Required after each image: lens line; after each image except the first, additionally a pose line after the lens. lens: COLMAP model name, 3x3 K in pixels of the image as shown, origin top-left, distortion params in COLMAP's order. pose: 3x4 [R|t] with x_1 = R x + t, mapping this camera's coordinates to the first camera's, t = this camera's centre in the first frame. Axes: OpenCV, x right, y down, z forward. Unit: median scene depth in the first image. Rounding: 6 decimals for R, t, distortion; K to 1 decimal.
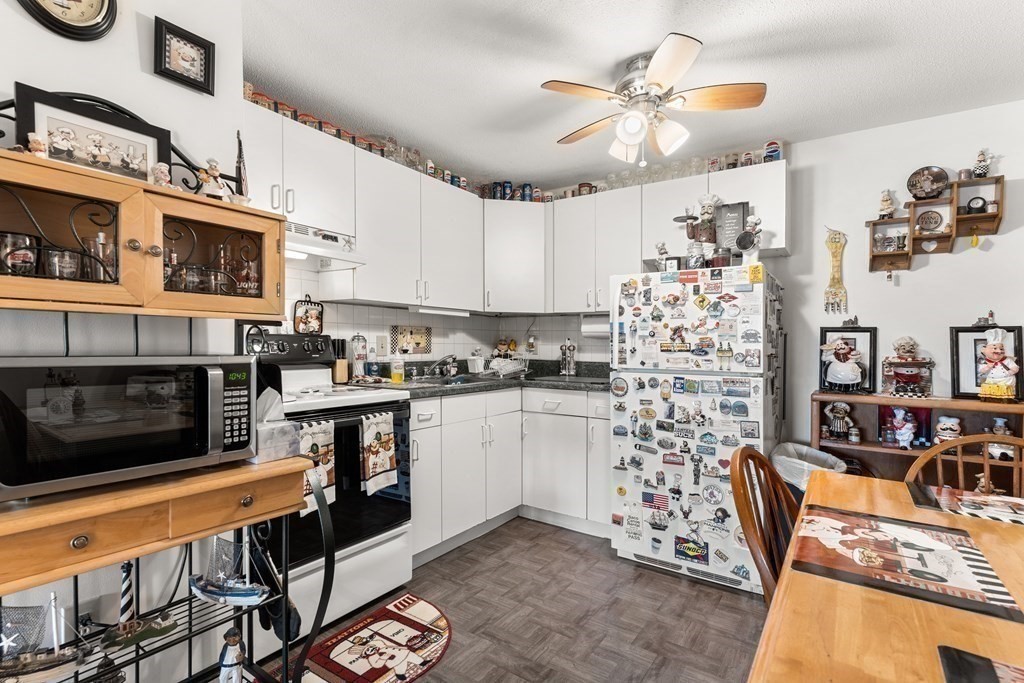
lens RADIAL K [[484.1, 0, 509.3], [0, 484.1, 346.4], [0, 0, 1]] dist [0.002213, -0.001661]
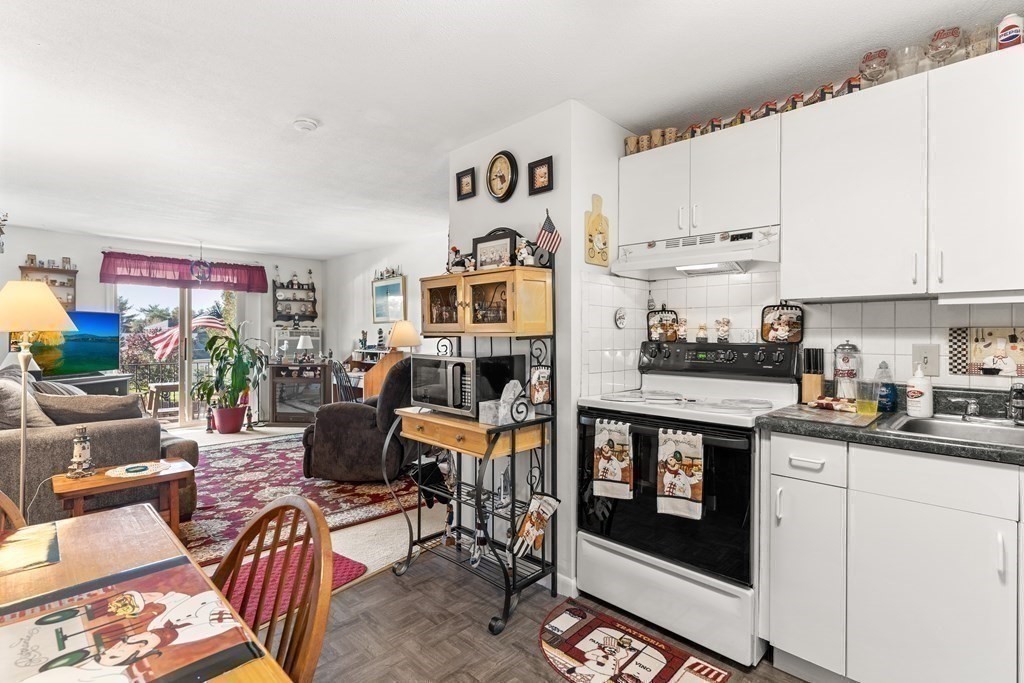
lens RADIAL K [[484.1, 0, 508.9], [0, 484.1, 337.6], [0, 0, 1]] dist [0.002213, -0.001661]
pose [[-0.159552, -0.008985, -0.987149, 0.624987], [-0.016347, 0.999846, -0.006458, -0.024096], [0.987054, 0.015106, -0.159674, 0.756883]]
